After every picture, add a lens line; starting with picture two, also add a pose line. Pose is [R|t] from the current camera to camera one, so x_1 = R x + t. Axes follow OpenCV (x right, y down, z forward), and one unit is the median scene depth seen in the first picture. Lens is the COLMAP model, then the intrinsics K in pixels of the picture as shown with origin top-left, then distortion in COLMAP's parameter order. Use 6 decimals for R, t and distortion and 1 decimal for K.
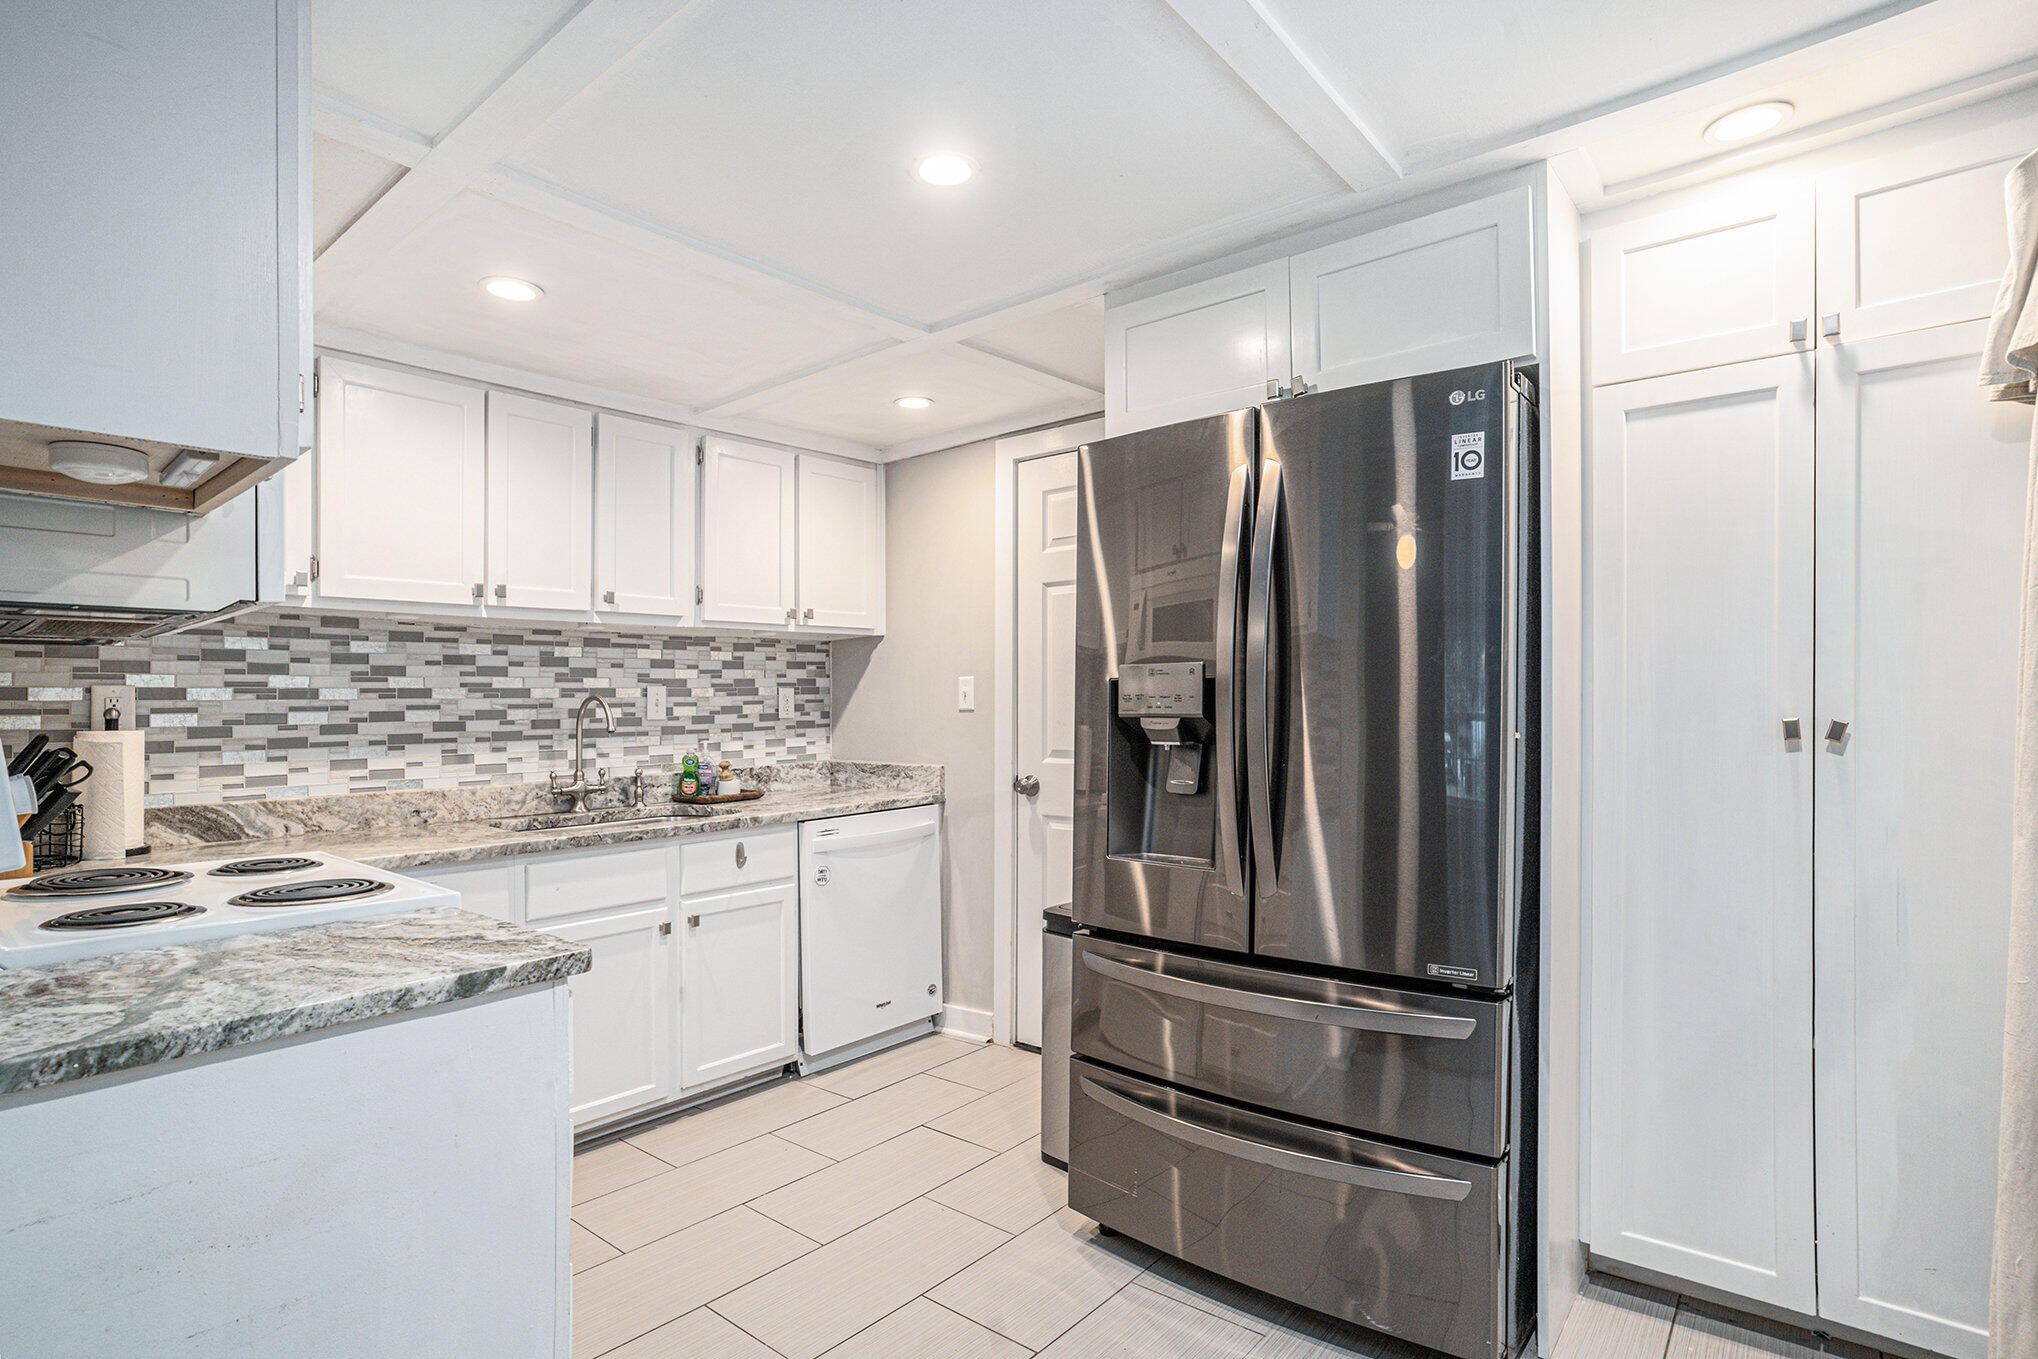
lens RADIAL K [[1039.8, 0, 1029.5], [0, 1039.8, 684.4], [0, 0, 1]] dist [-0.076064, 0.036634]
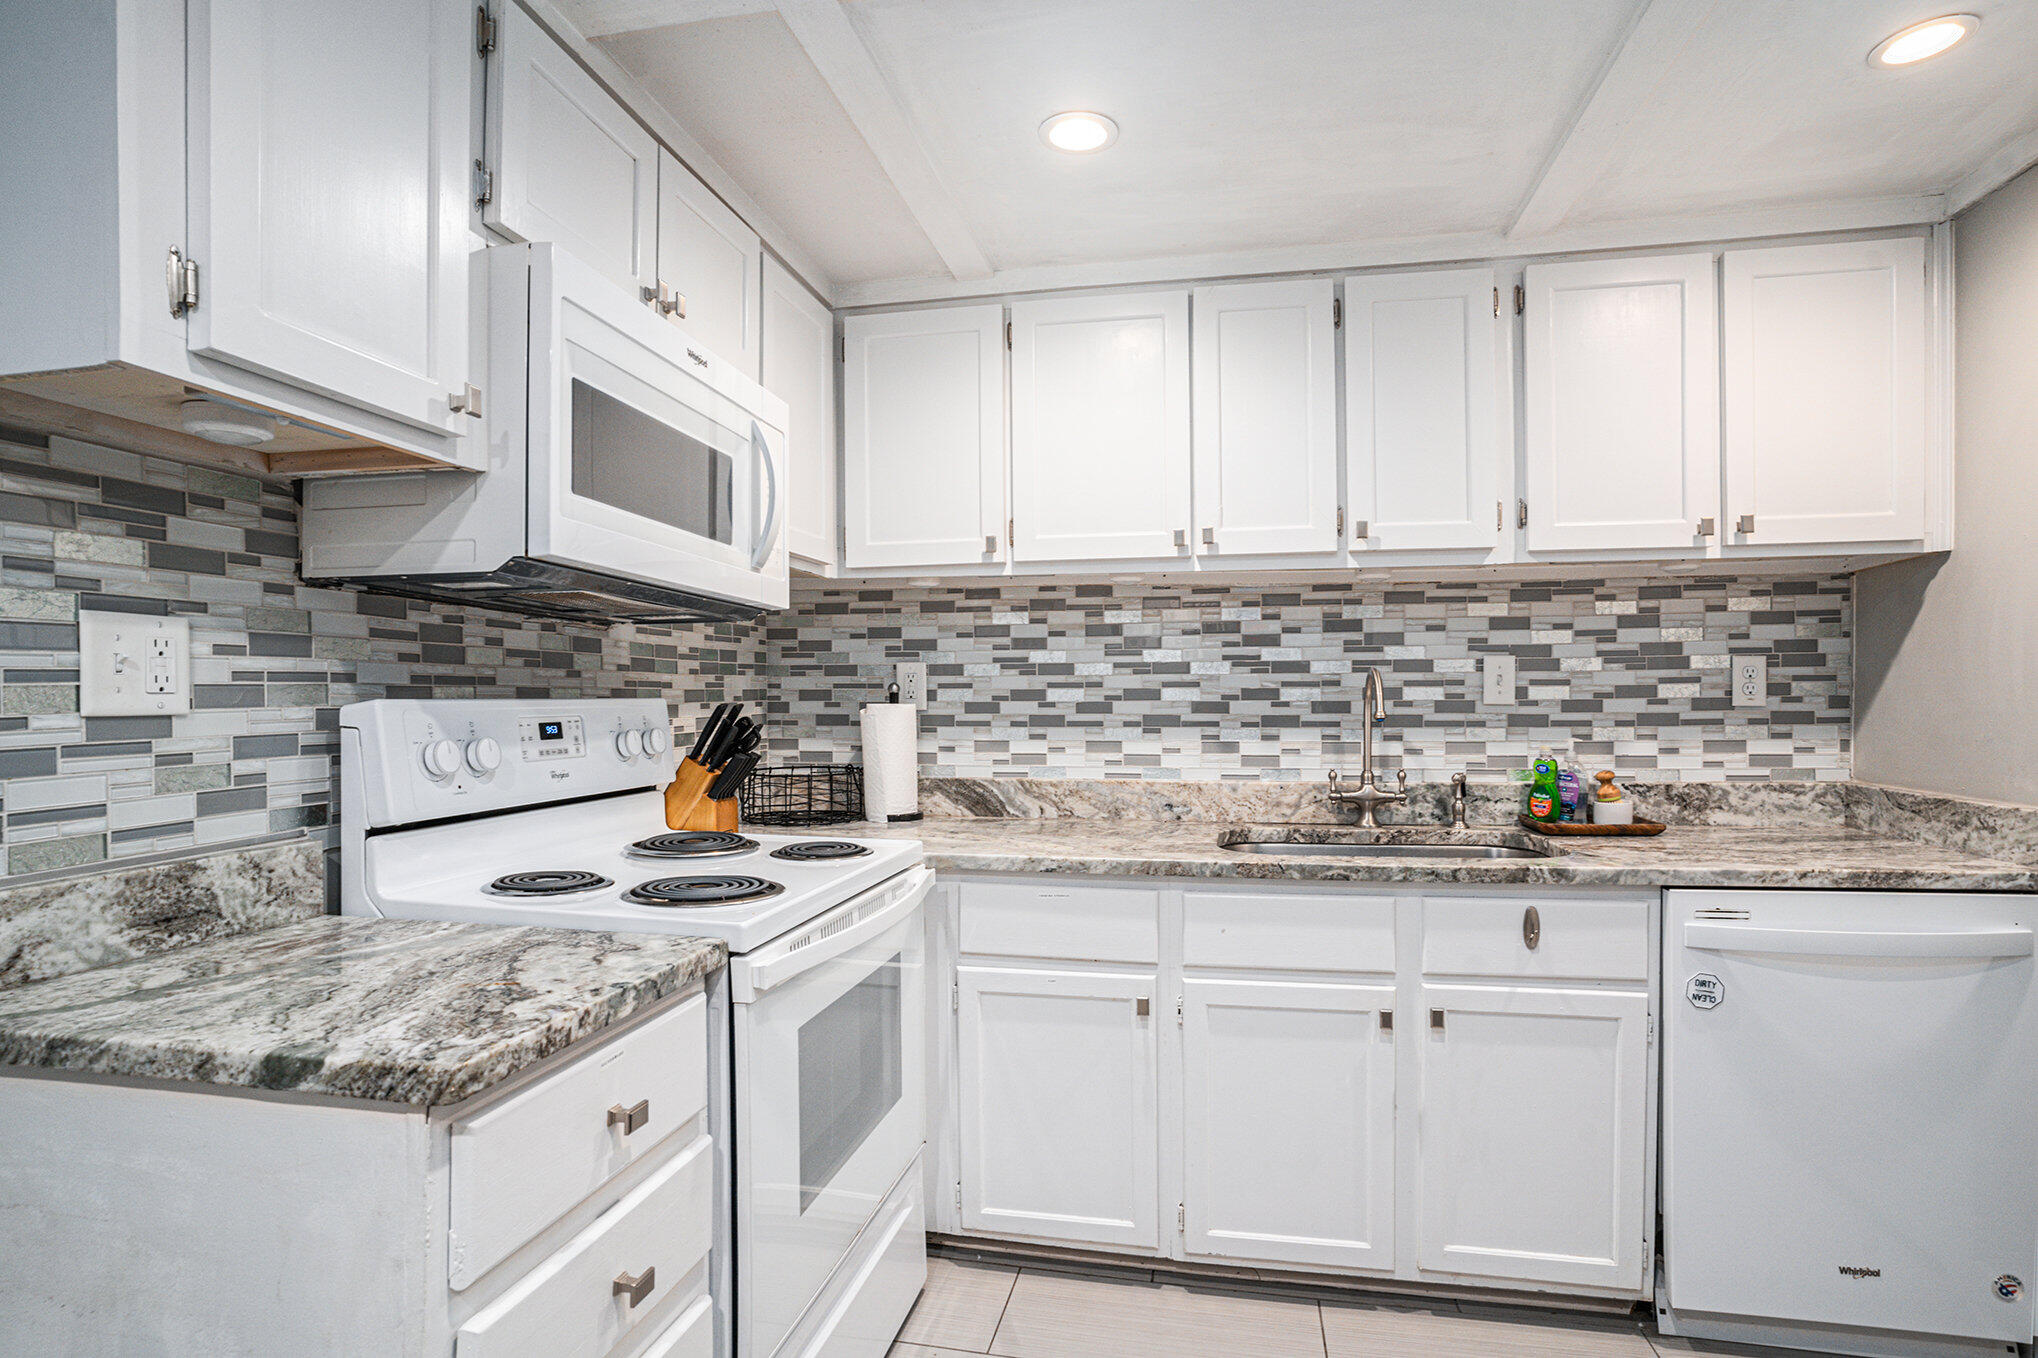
lens RADIAL K [[1039.8, 0, 1029.5], [0, 1039.8, 683.9], [0, 0, 1]] dist [-0.076064, 0.036634]
pose [[0.471860, 0.001169, -0.881673, 0.104848], [0.011106, 0.999912, 0.007270, 0.013197], [0.881603, -0.013222, 0.471806, 0.435366]]
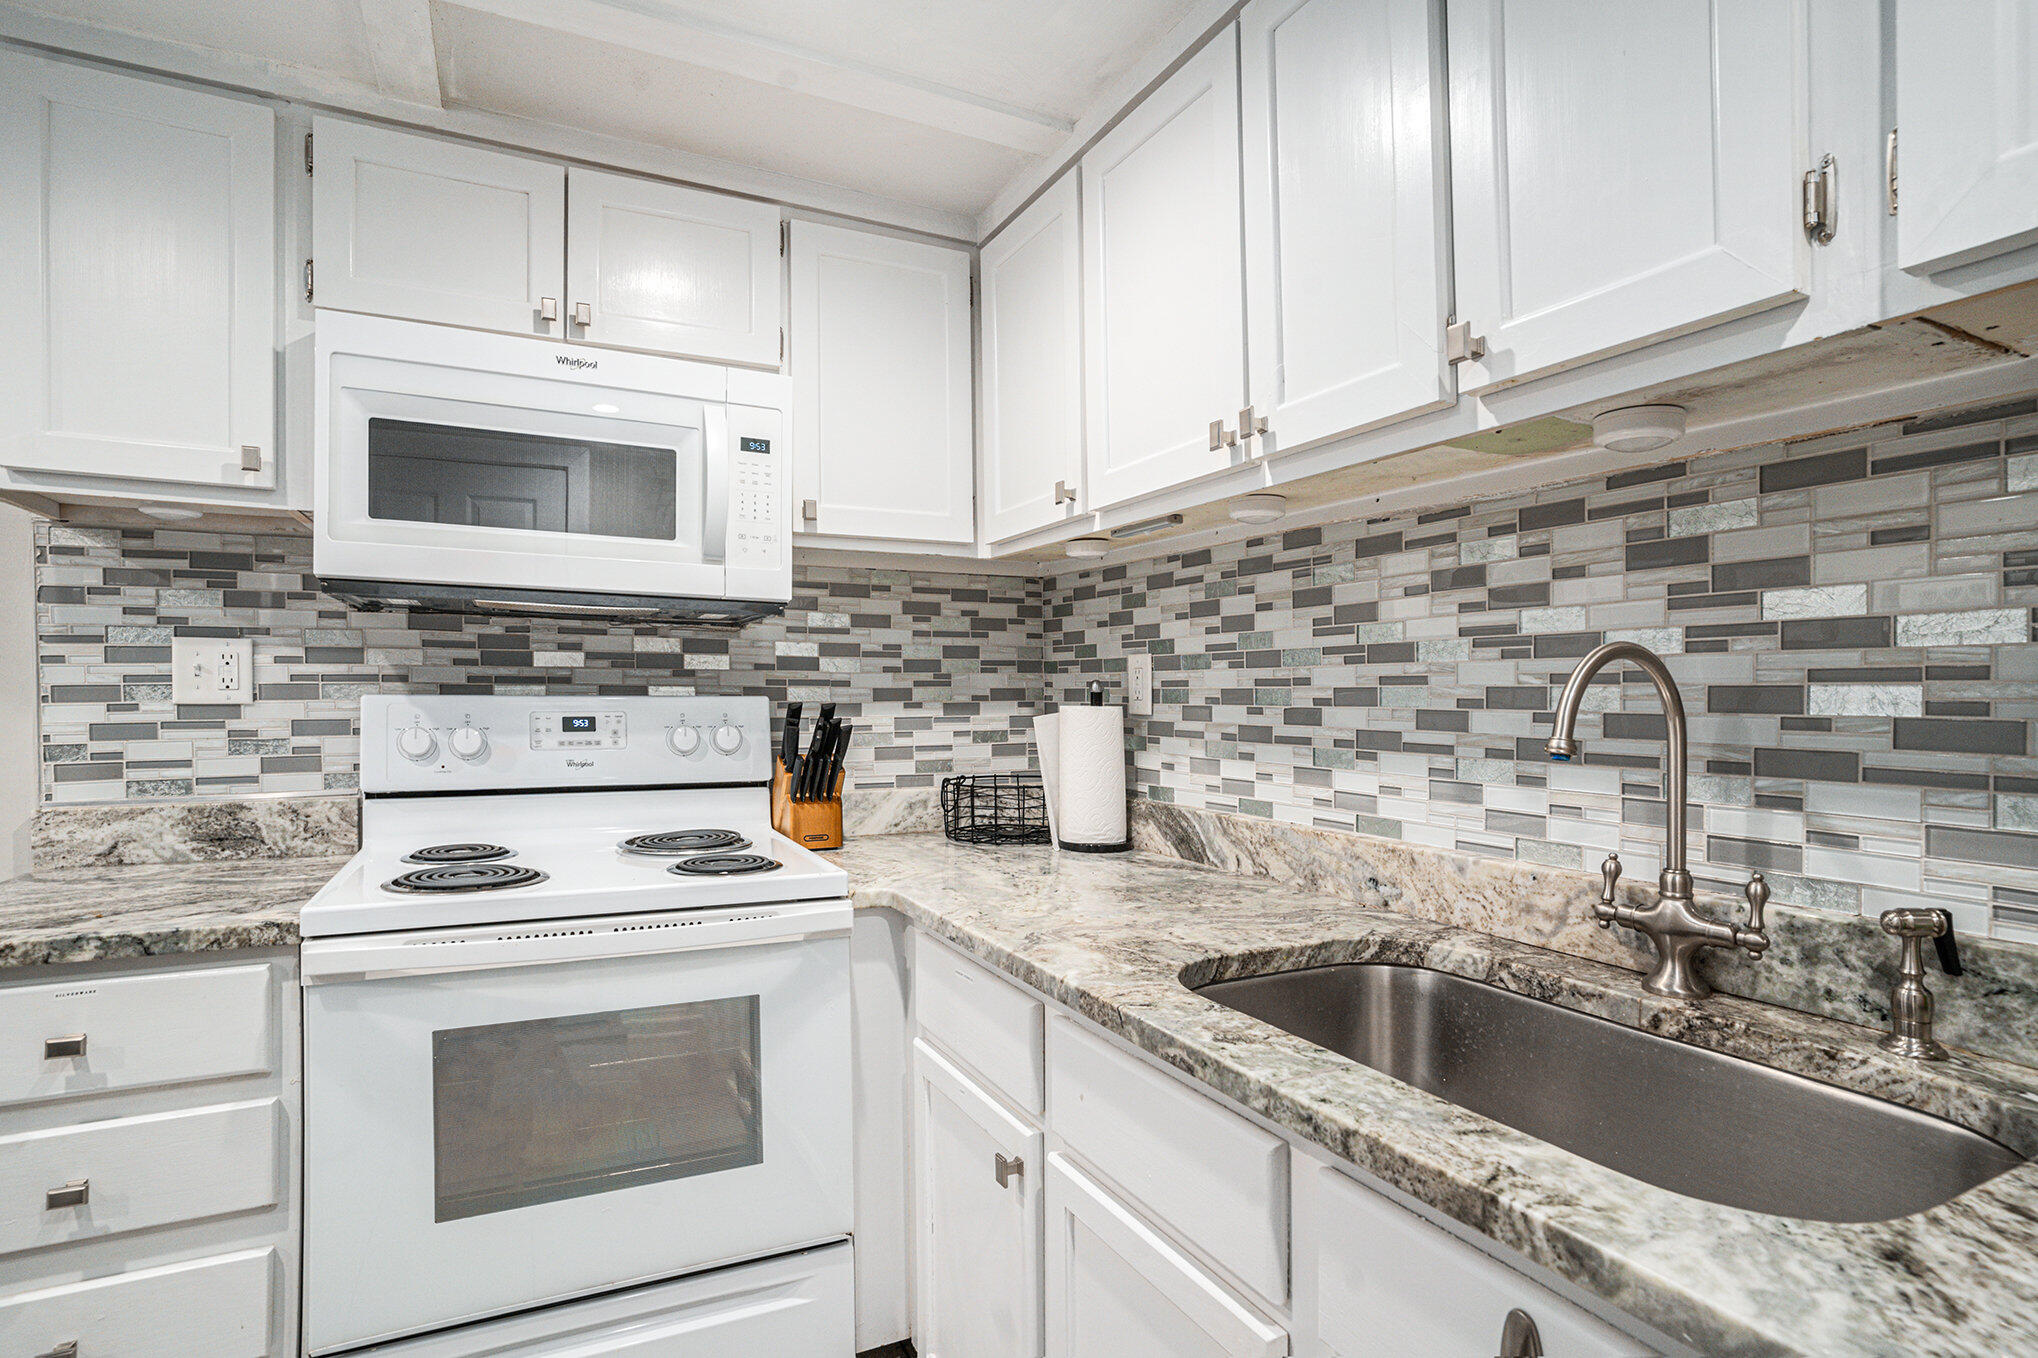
lens RADIAL K [[1022.1, 0, 993.8], [0, 1022.1, 700.9], [0, 0, 1]] dist [-0.074034, 0.037605]
pose [[-0.420973, 0.016406, -0.906925, -0.049082], [0.014961, 0.999826, 0.011142, 0.022204], [0.906950, -0.008878, -0.421145, 0.941460]]
